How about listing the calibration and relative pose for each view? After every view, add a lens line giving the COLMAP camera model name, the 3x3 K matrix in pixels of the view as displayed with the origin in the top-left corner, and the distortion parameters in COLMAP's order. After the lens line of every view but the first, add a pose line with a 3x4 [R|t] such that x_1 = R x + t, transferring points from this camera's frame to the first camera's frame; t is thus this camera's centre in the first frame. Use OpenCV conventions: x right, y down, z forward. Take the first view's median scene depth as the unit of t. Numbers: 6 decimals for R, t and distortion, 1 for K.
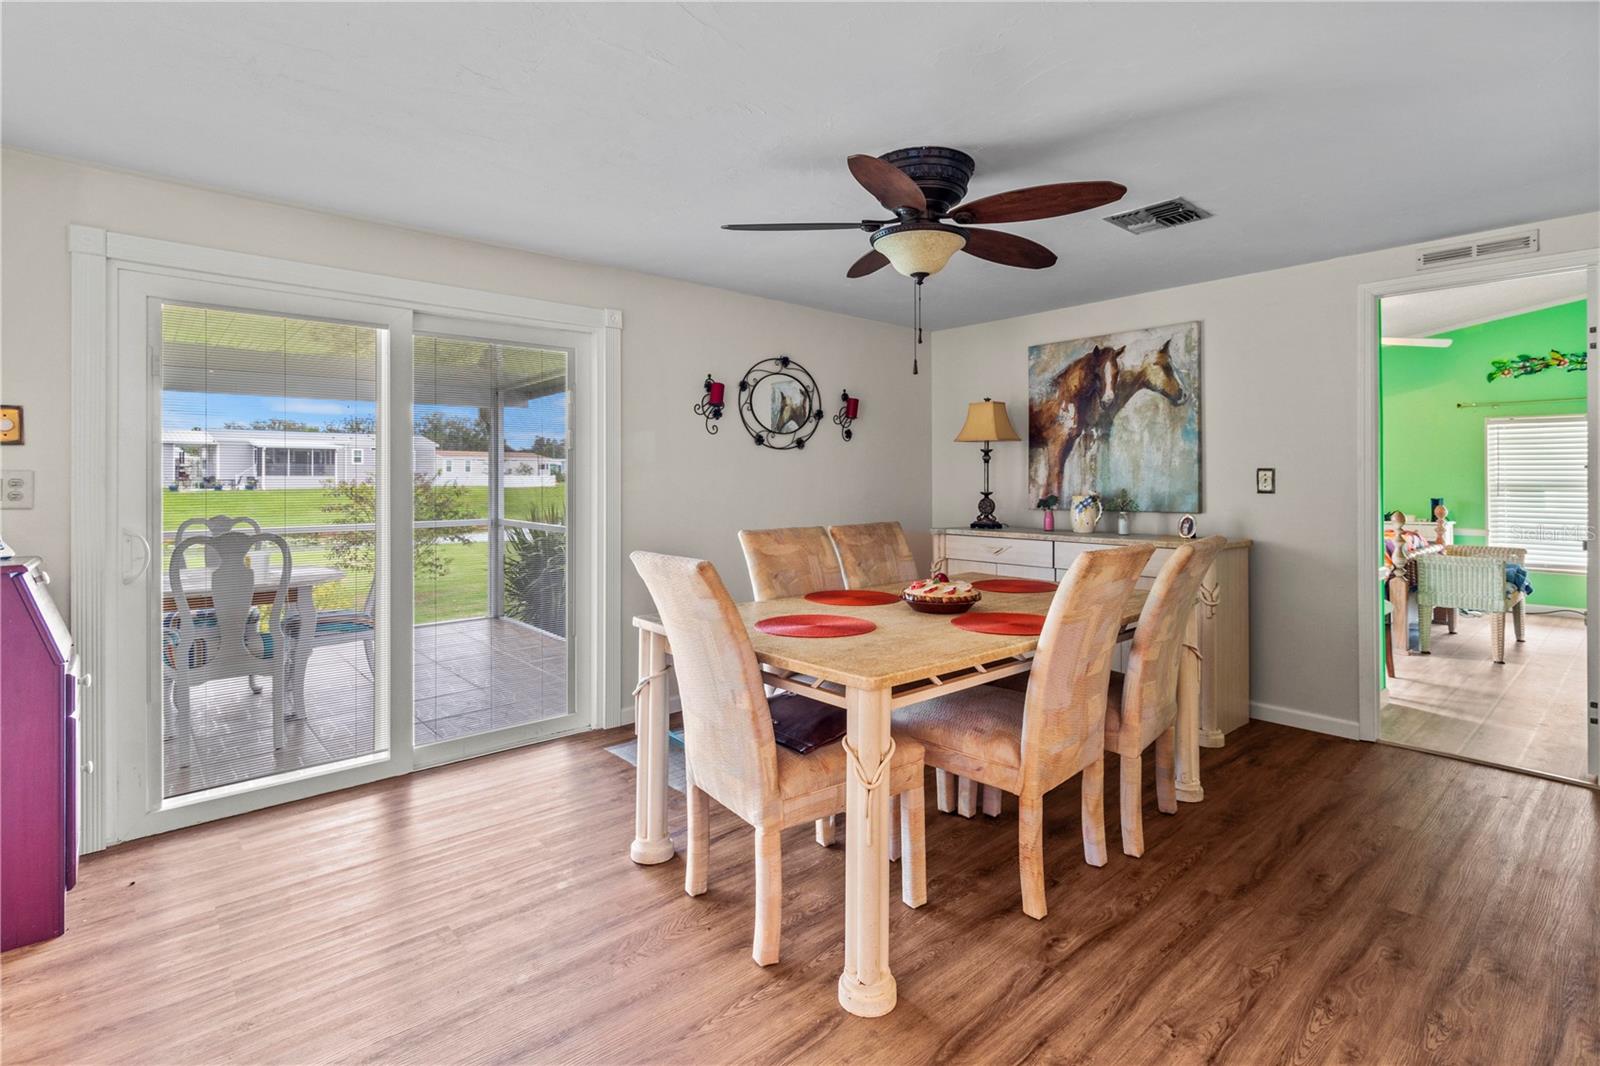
lens RADIAL K [[772.4, 0, 823.0], [0, 772.4, 472.5], [0, 0, 1]] dist [0.000237, -0.000170]
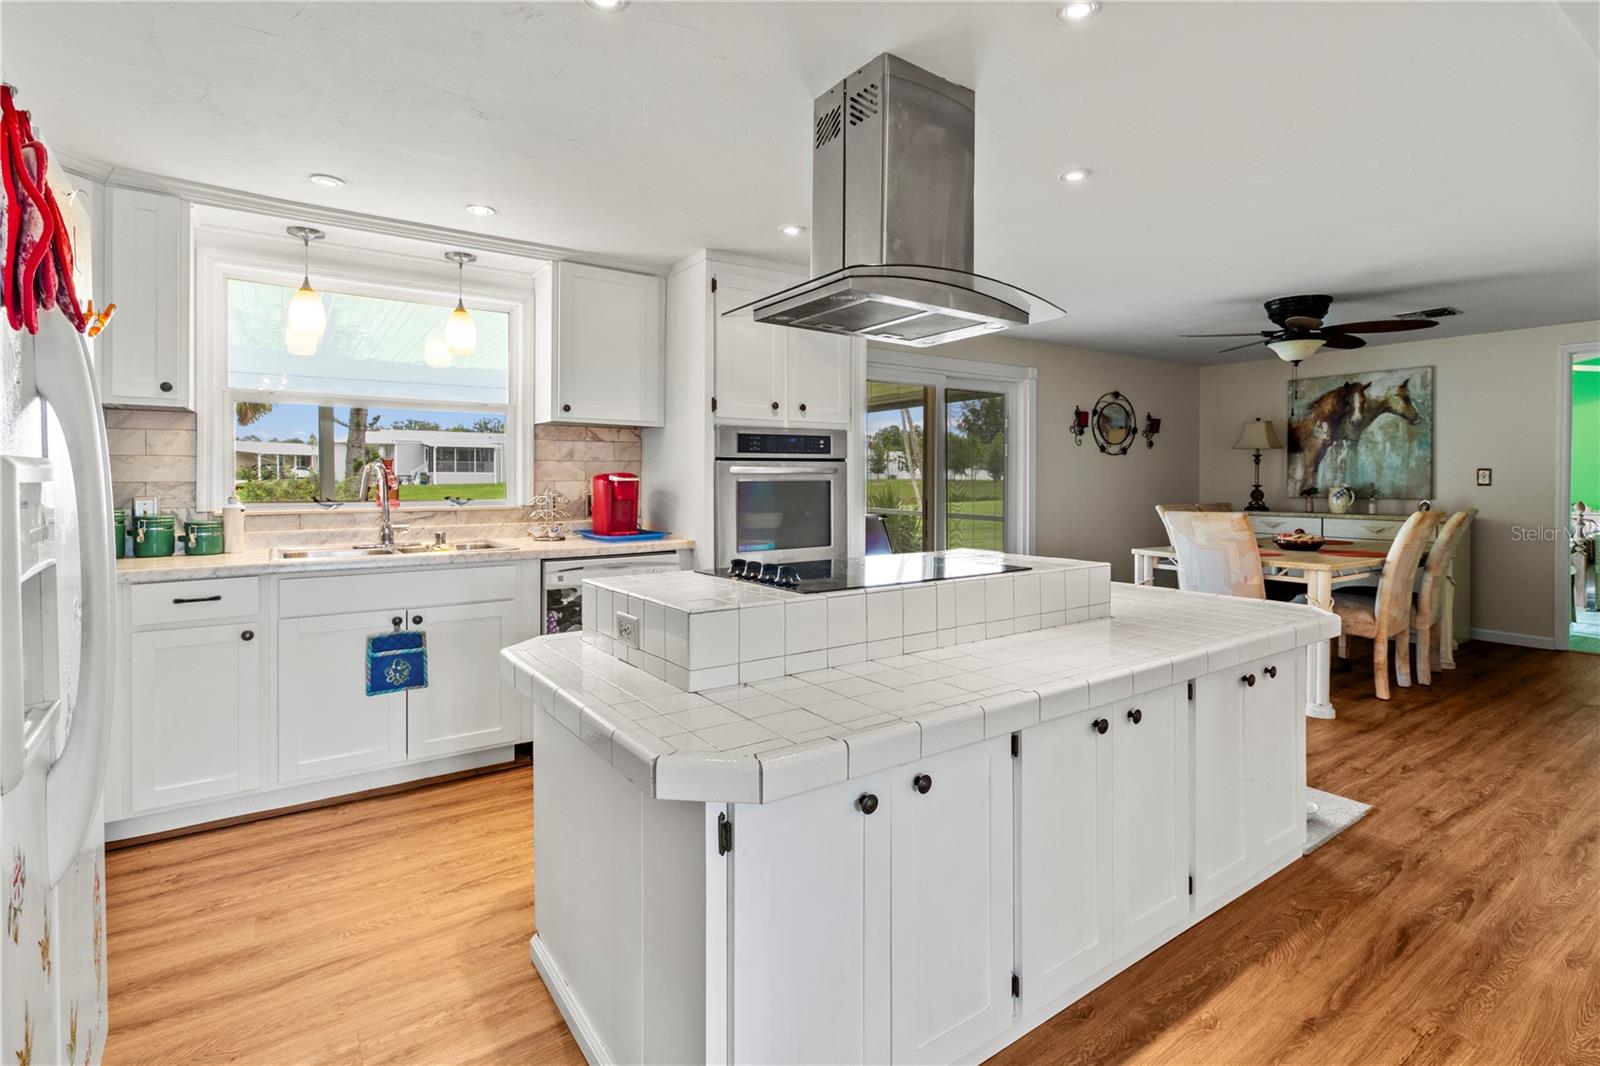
lens RADIAL K [[775.2, 0, 826.0], [0, 775.2, 483.1], [0, 0, 1]] dist [0.000696, 0.000104]
pose [[0.992930, 0.002916, -0.118669, -0.441234], [-0.000800, 0.999840, 0.017876, -0.002955], [0.118702, -0.017655, 0.992773, -0.546208]]
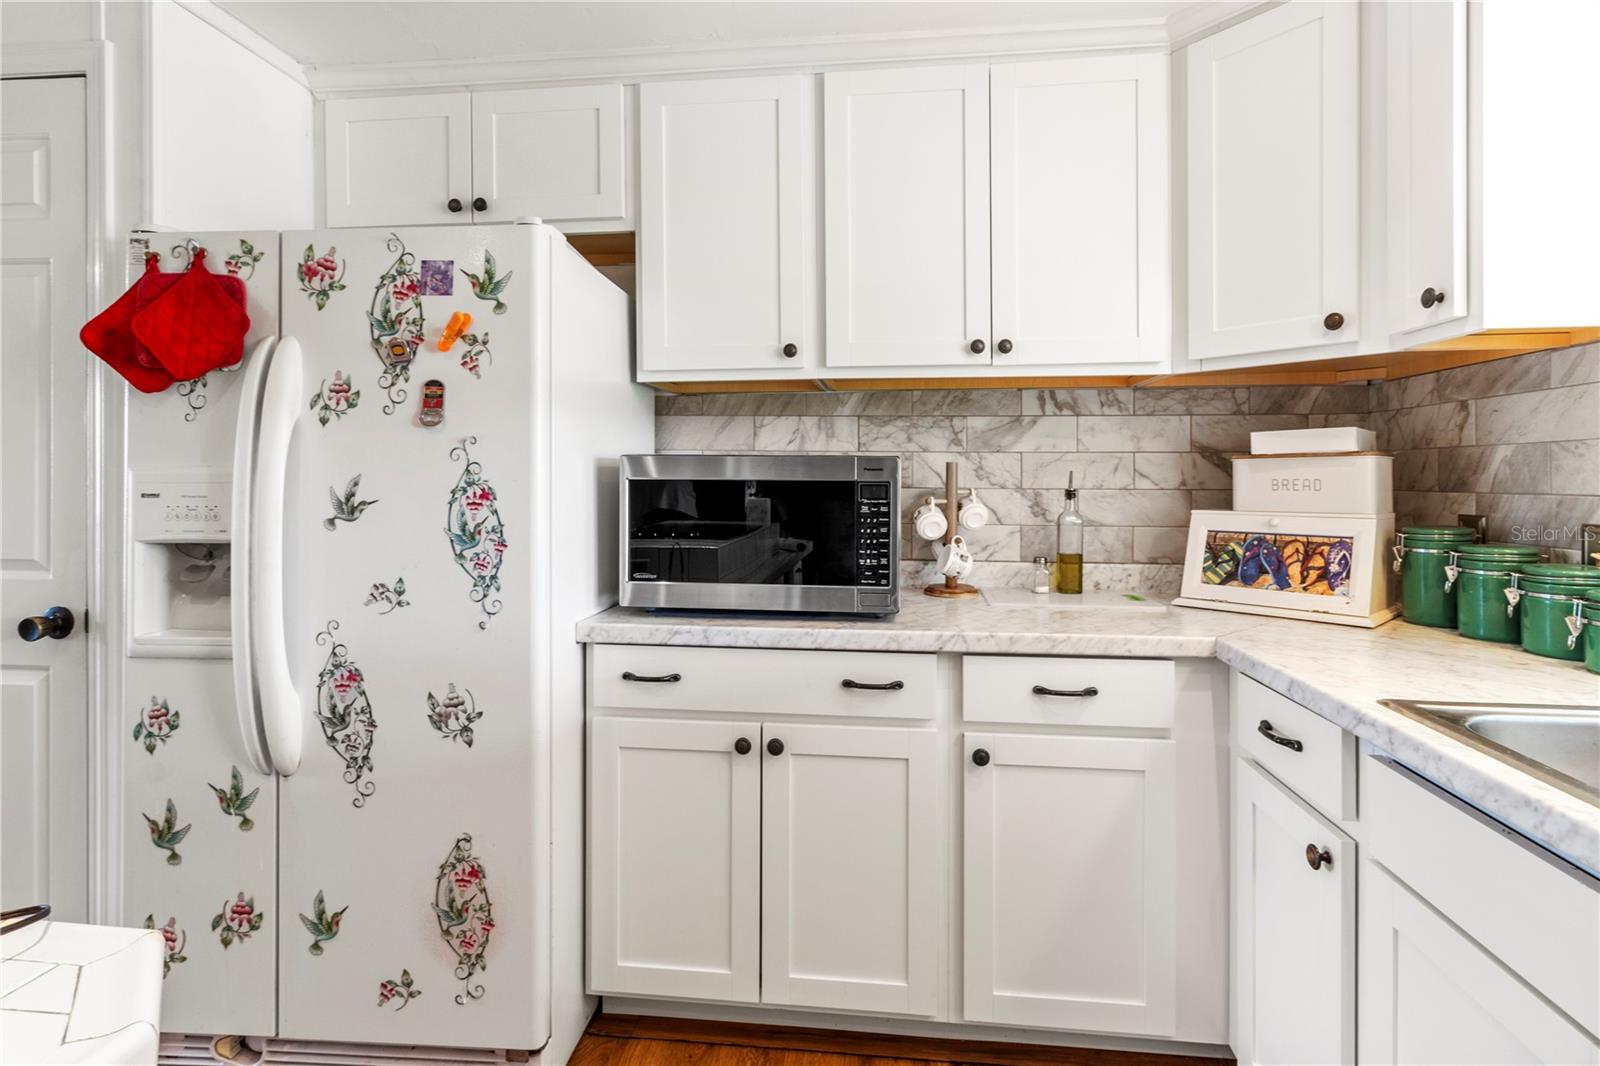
lens RADIAL K [[775.2, 0, 826.0], [0, 775.2, 483.1], [0, 0, 1]] dist [0.000696, 0.000104]
pose [[-0.741903, 0.001641, -0.670505, -0.671162], [0.004868, 0.999984, -0.002939, 0.003221], [0.670490, -0.005445, -0.741899, 0.093794]]
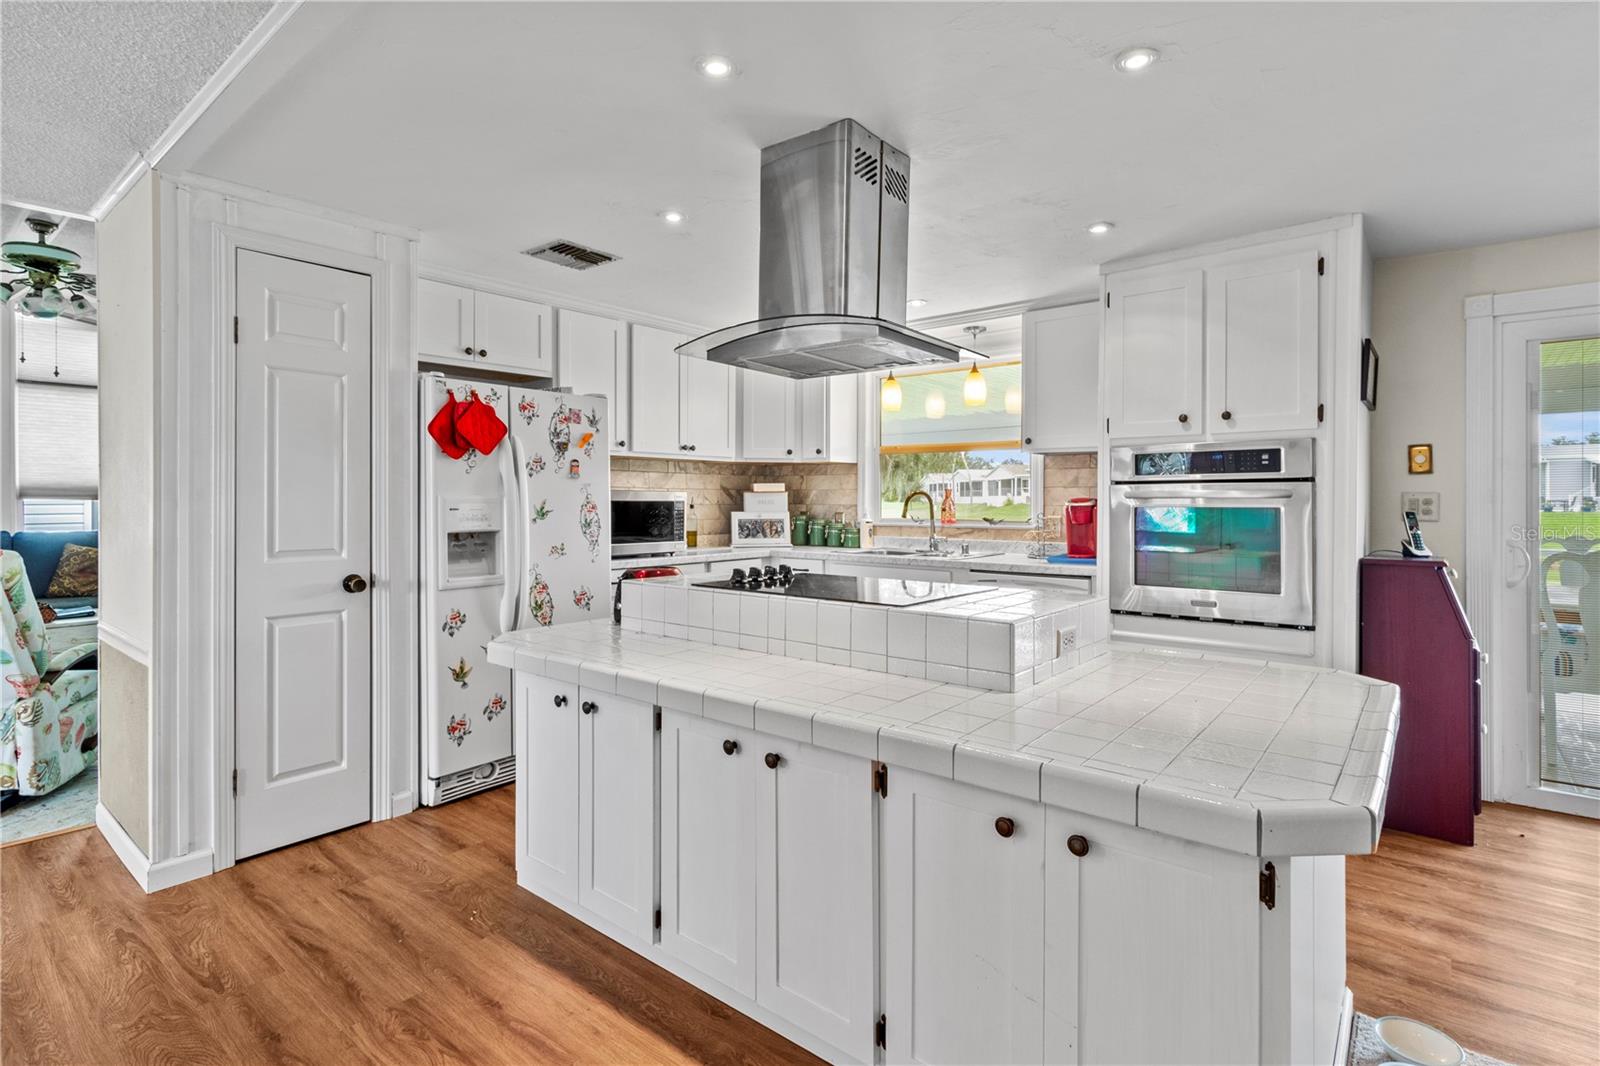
lens RADIAL K [[773.7, 0, 820.8], [0, 773.7, 497.8], [0, 0, 1]] dist [-0.002812, -0.000741]
pose [[0.151385, -0.002523, -0.988472, 0.072145], [0.008162, 0.999966, -0.001302, -0.000484], [0.988441, -0.007870, 0.151400, -0.144182]]
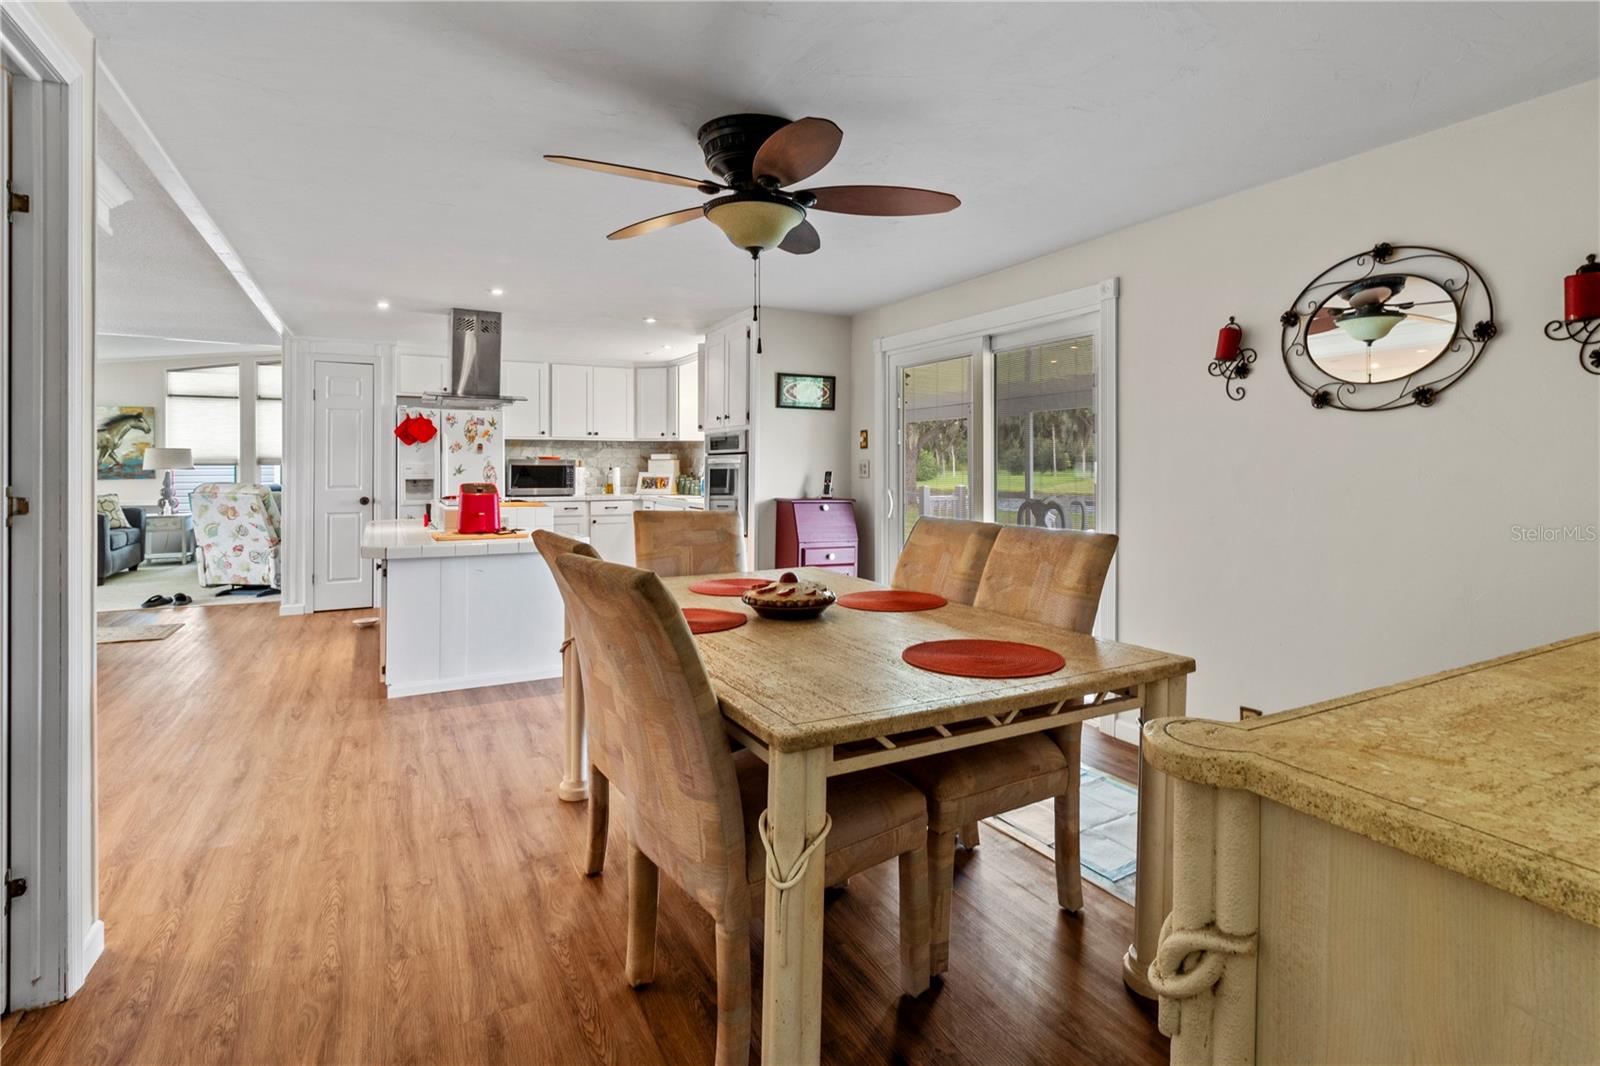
lens RADIAL K [[775.2, 0, 814.1], [0, 775.2, 463.3], [0, 0, 1]] dist [-0.001339, -0.000585]
pose [[-0.236968, -0.002581, -0.971514, 0.618659], [0.006636, 0.999969, -0.004275, 0.007949], [0.971495, -0.007460, -0.236944, 0.772123]]
